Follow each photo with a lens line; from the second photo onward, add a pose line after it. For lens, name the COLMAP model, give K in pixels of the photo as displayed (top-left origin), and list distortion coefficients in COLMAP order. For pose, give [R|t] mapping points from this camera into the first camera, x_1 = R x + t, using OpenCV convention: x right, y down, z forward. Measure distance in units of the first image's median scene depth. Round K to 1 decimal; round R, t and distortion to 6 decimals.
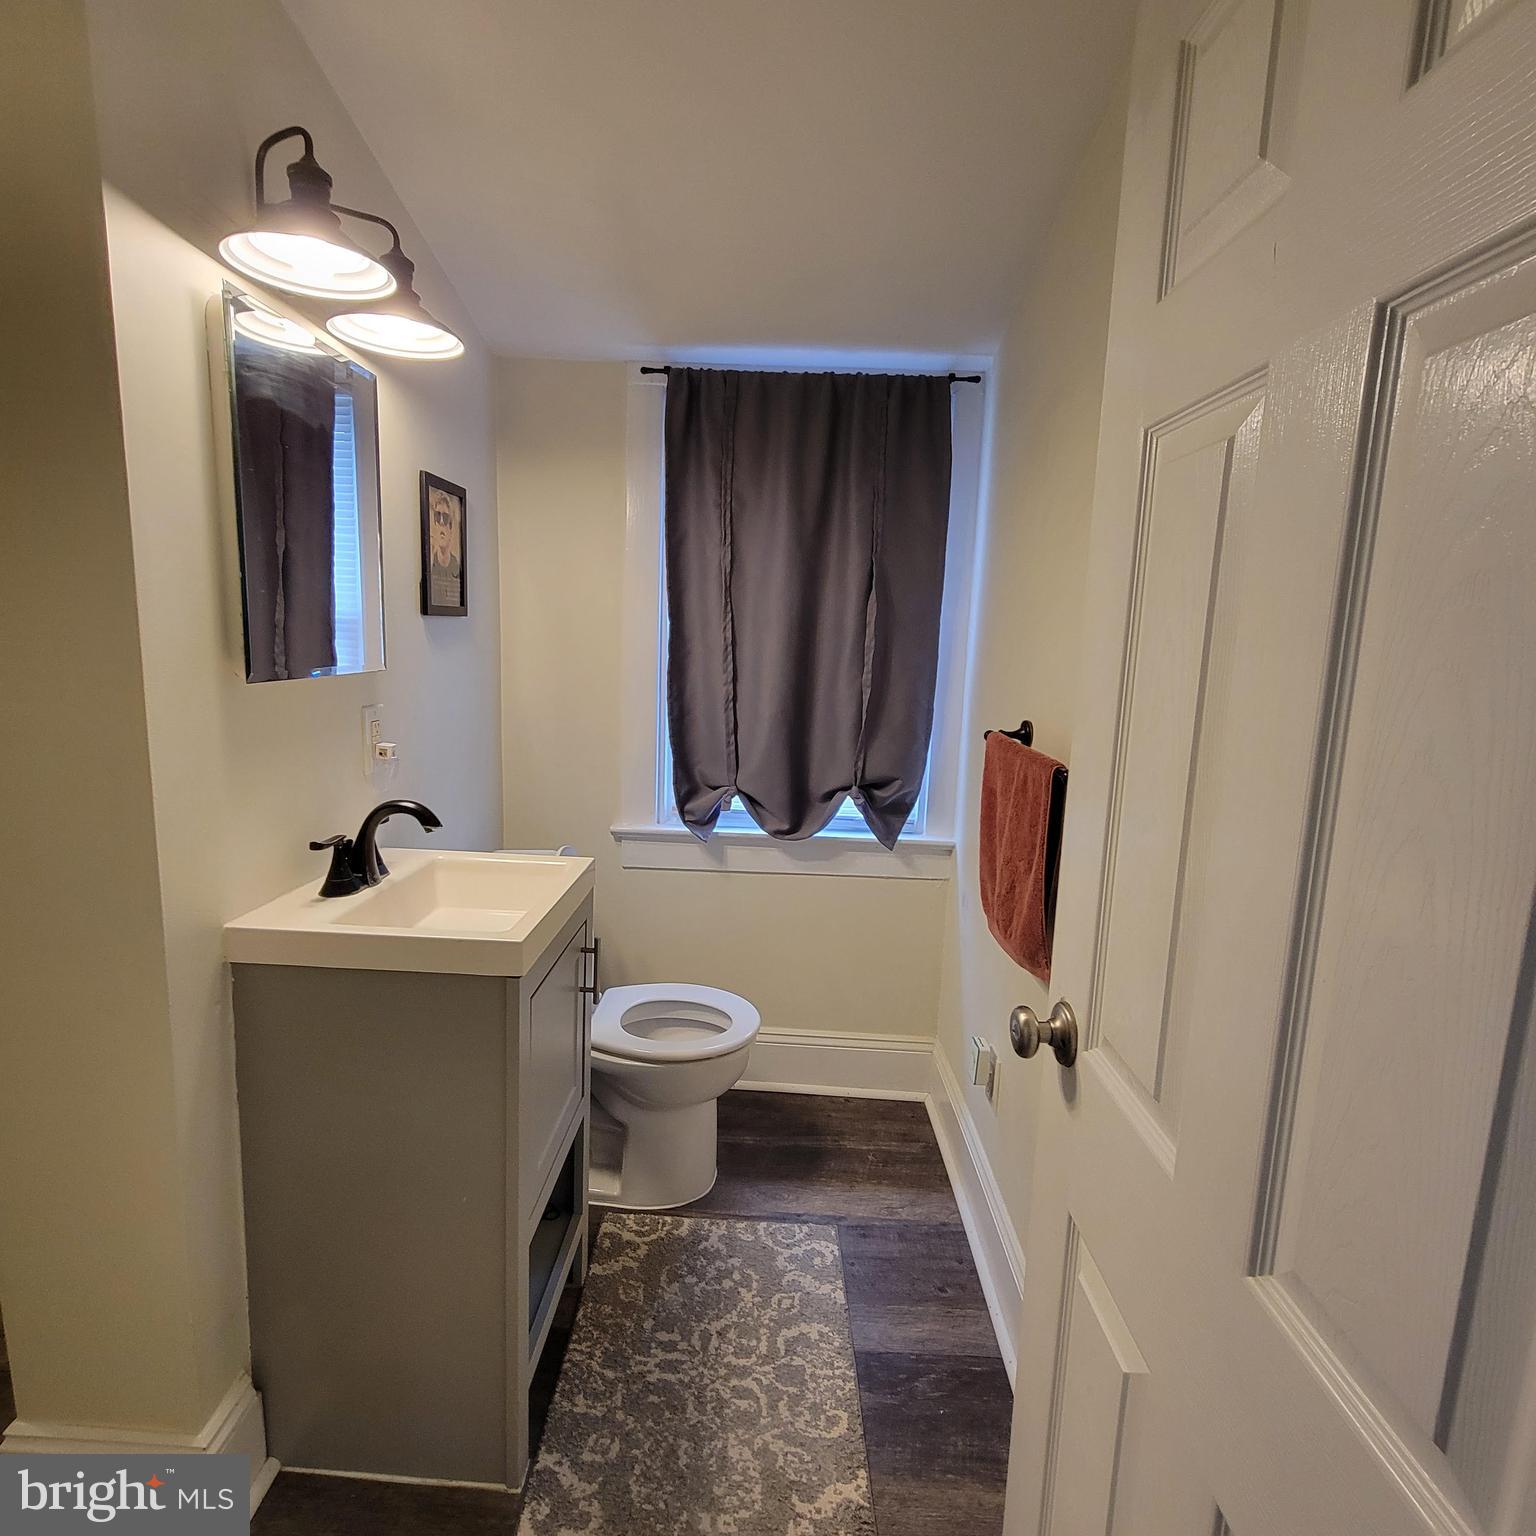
lens RADIAL K [[829.9, 0, 758.1], [0, 829.9, 767.6], [0, 0, 1]] dist [0.004240, -0.003371]
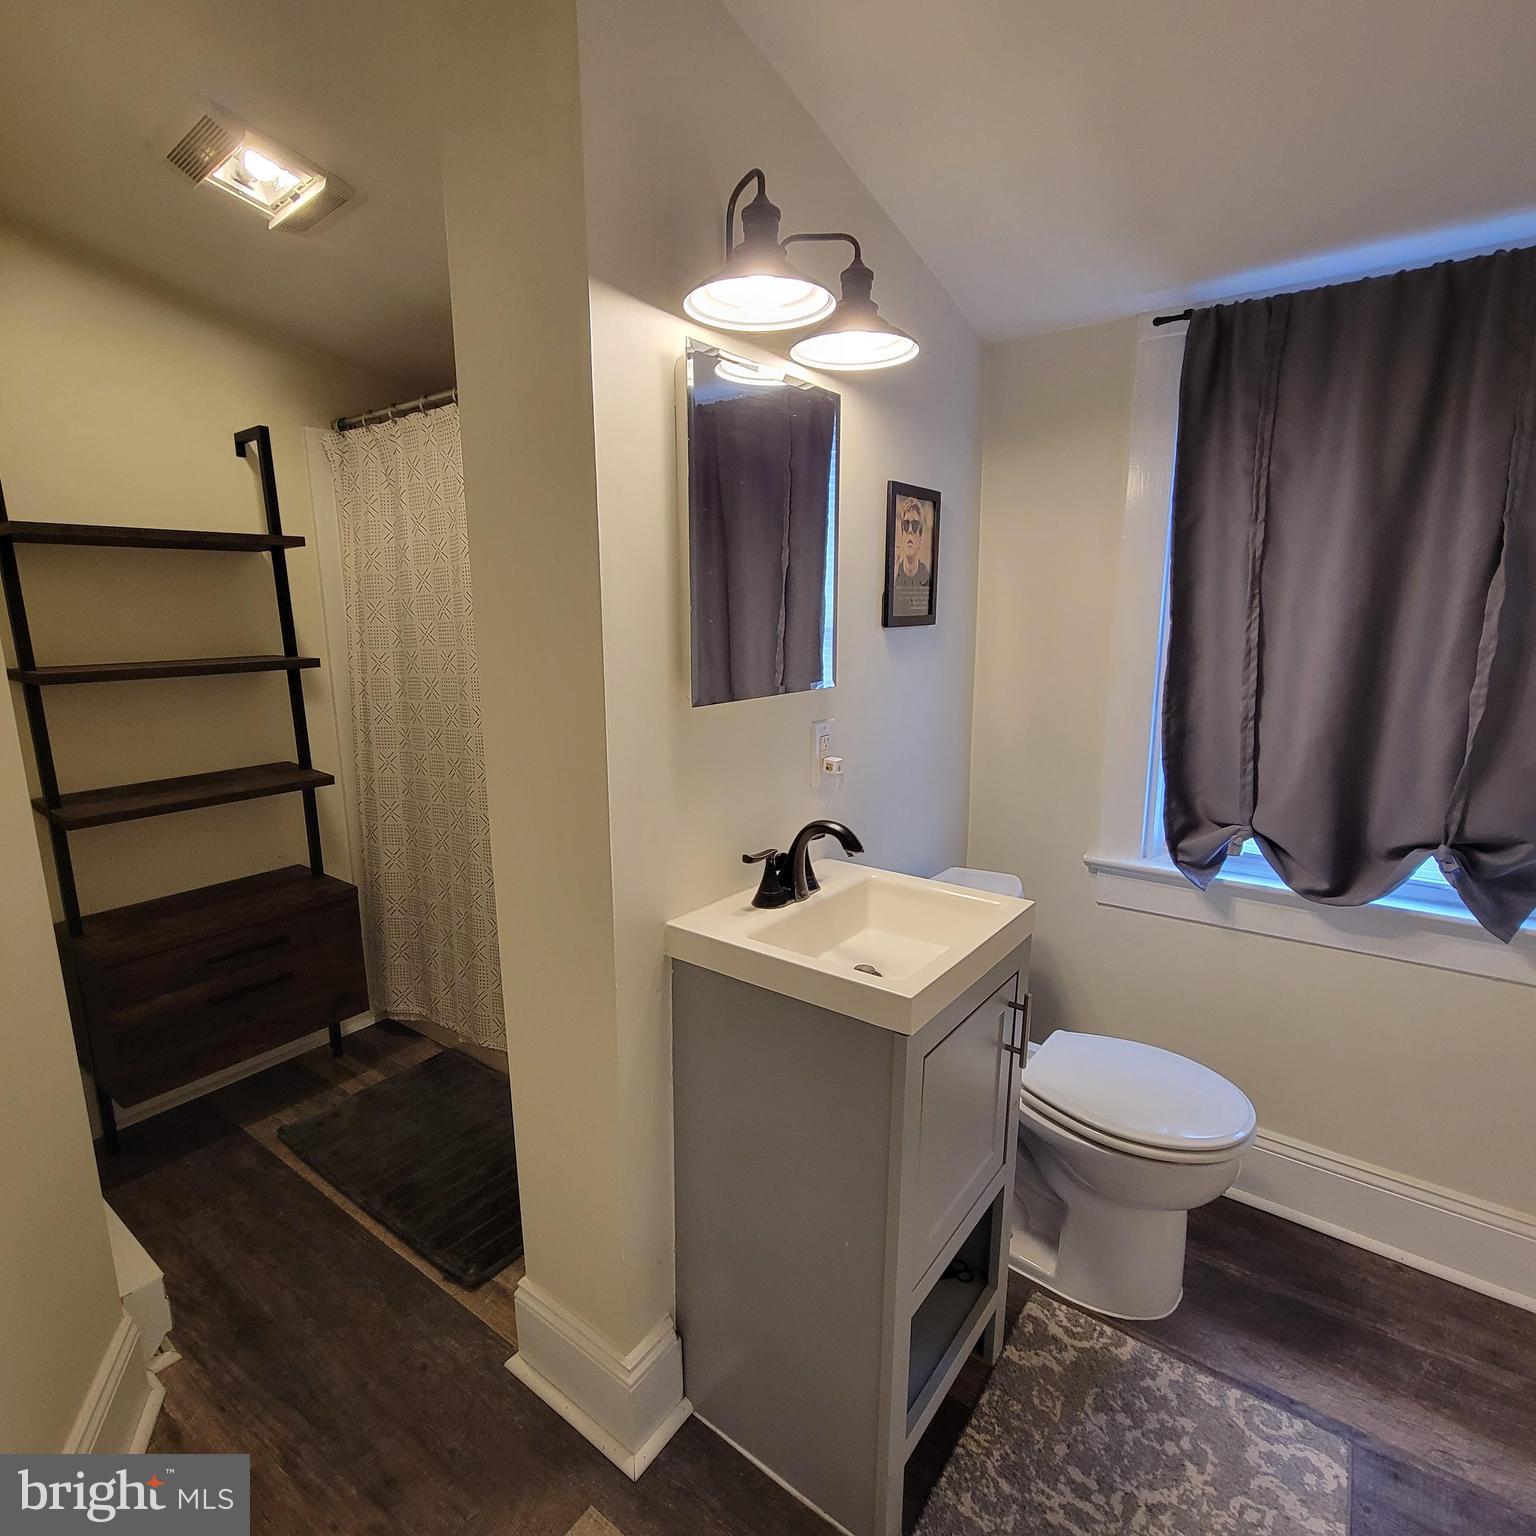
lens RADIAL K [[829.9, 0, 766.9], [0, 829.9, 762.3], [0, 0, 1]] dist [0.004240, -0.003371]
pose [[0.814974, 0.068477, -0.575438, 0.058218], [-0.060713, 0.997618, 0.032730, -0.043353], [0.576308, 0.008262, 0.817191, 0.102718]]
